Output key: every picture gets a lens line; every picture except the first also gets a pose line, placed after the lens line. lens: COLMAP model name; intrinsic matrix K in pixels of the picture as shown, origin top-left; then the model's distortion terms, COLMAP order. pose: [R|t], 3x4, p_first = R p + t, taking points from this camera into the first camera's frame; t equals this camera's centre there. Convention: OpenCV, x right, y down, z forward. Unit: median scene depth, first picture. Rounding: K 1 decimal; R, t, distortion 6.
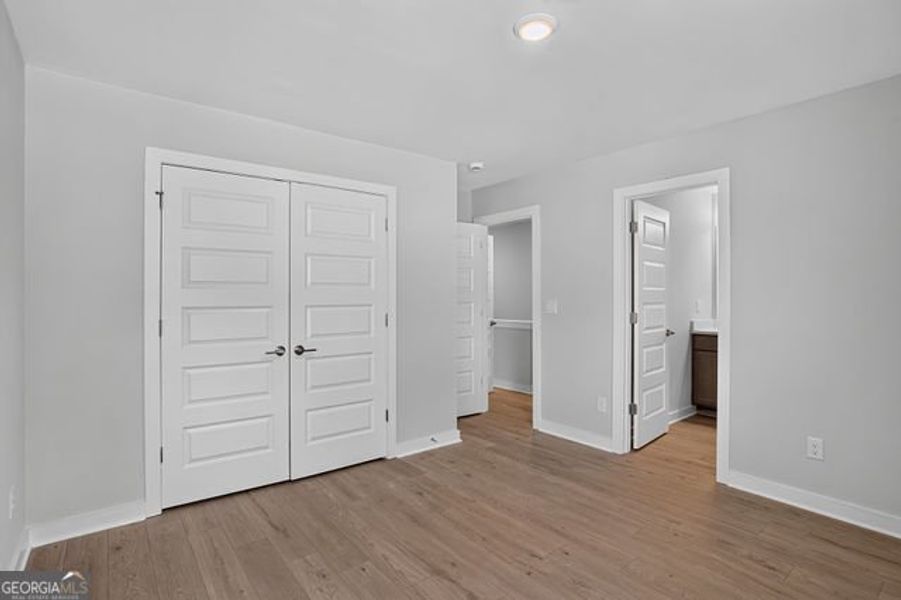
lens RADIAL K [[446.3, 0, 450.5], [0, 446.3, 300.0], [0, 0, 1]] dist [-0.000127, 0.000000]
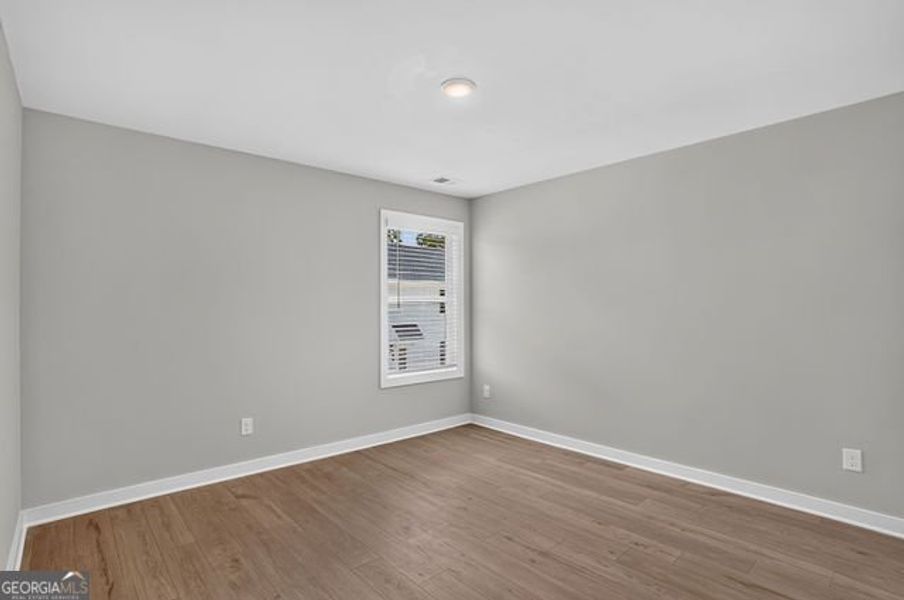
lens RADIAL K [[447.8, 0, 452.0], [0, 447.8, 300.0], [0, 0, 1]] dist [-0.000127, 0.000000]
pose [[-0.999271, -0.000872, -0.038158, 0.239621], [-0.000745, 0.999994, -0.003337, -0.020391], [0.038161, -0.003306, -0.999266, 2.062263]]
